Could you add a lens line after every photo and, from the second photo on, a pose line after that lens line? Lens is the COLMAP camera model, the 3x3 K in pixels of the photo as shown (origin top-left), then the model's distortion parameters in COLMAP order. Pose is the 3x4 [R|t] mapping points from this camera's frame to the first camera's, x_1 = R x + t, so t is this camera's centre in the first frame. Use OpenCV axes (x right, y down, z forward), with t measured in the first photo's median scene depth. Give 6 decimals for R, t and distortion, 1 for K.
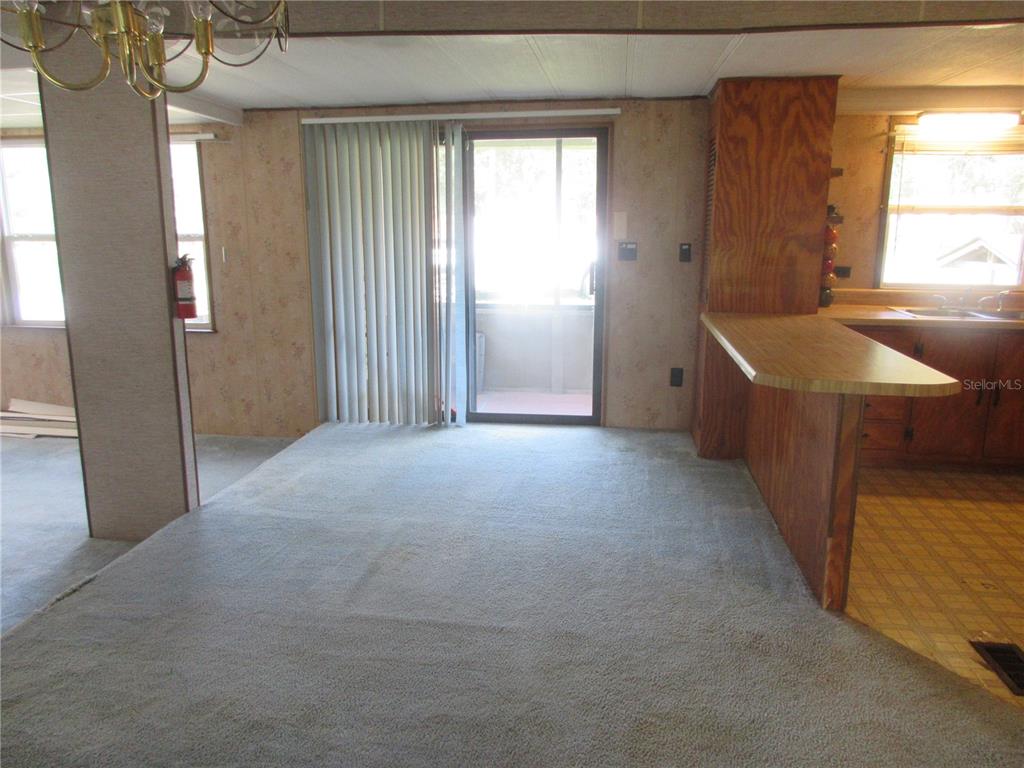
lens RADIAL K [[754.4, 0, 510.7], [0, 754.4, 374.3], [0, 0, 1]] dist [-0.007153, -0.002979]
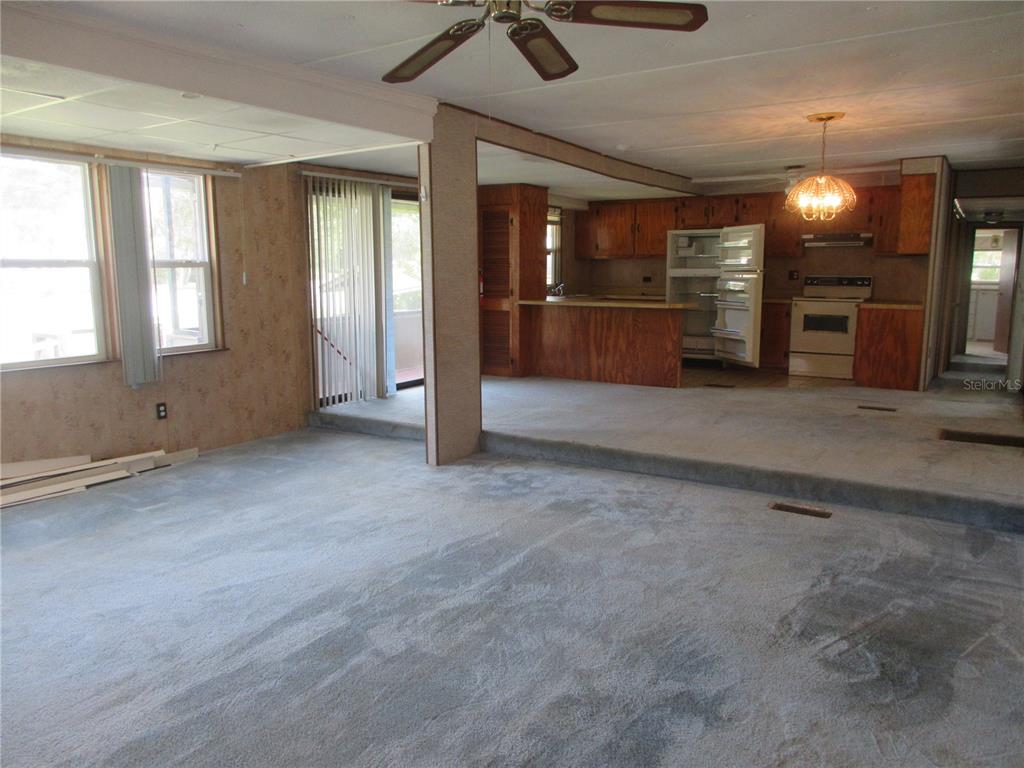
lens RADIAL K [[754.4, 0, 513.9], [0, 754.4, 374.2], [0, 0, 1]] dist [-0.007153, -0.002979]
pose [[0.416081, -0.130194, 0.899959, -1.544298], [0.182023, 0.981591, 0.057848, -0.010293], [-0.890923, 0.139744, 0.432120, 0.207010]]
